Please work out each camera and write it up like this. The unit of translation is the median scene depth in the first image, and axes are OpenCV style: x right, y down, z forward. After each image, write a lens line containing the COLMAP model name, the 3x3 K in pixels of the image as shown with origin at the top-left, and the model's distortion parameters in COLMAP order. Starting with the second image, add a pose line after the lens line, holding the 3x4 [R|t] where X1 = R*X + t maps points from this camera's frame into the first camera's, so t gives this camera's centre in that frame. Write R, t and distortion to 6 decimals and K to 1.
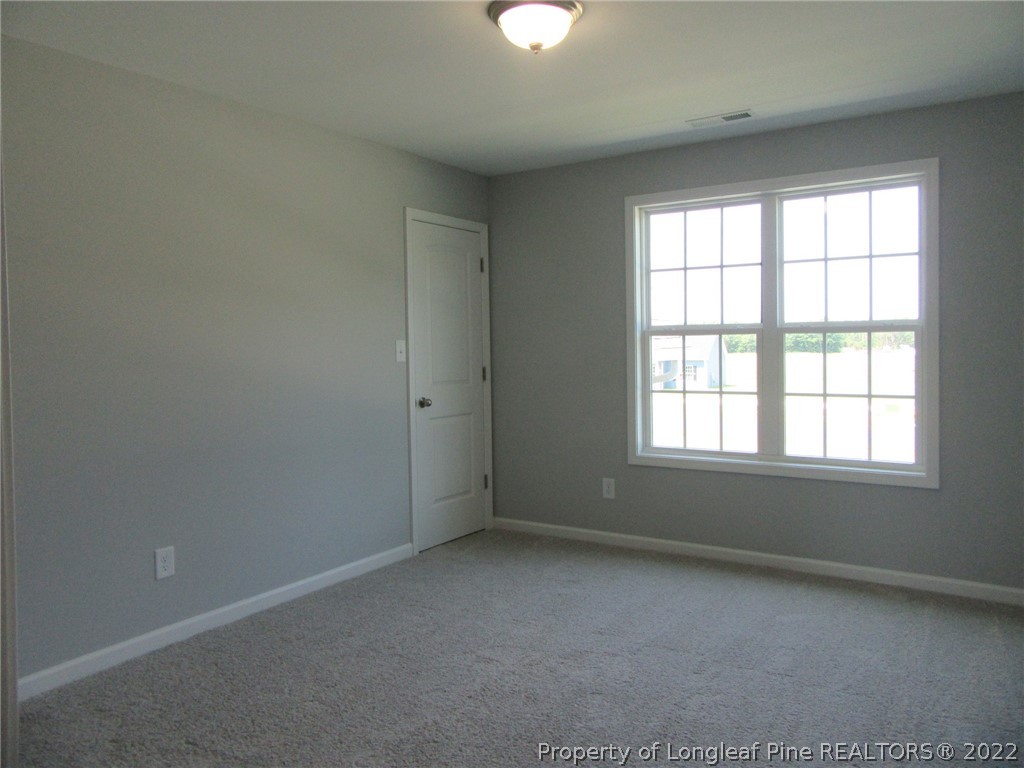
lens RADIAL K [[787.2, 0, 492.9], [0, 787.2, 389.2], [0, 0, 1]] dist [0.024935, 0.009208]
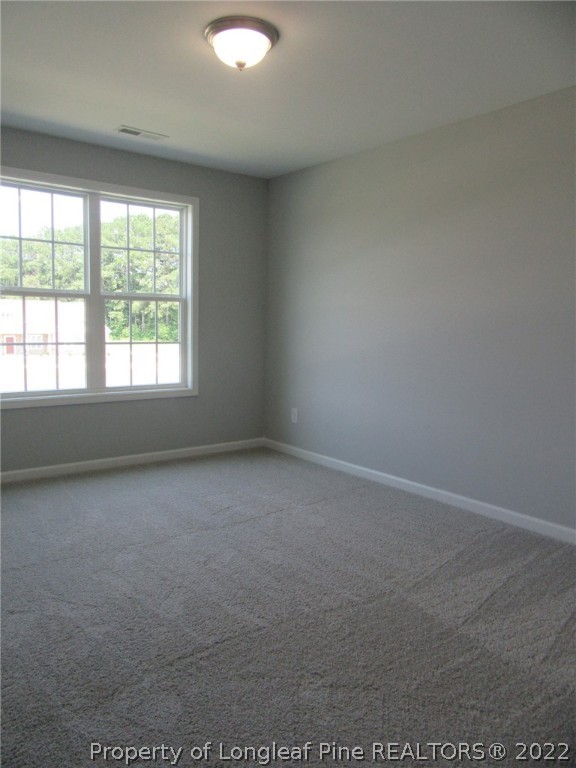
lens RADIAL K [[590.4, 0, 290.1], [0, 590.4, 392.0], [0, 0, 1]] dist [0.024935, 0.009208]
pose [[0.328101, -0.107624, 0.938492, -0.489654], [0.020548, 0.994067, 0.106813, -0.012766], [-0.944419, -0.015762, 0.328366, 0.334784]]
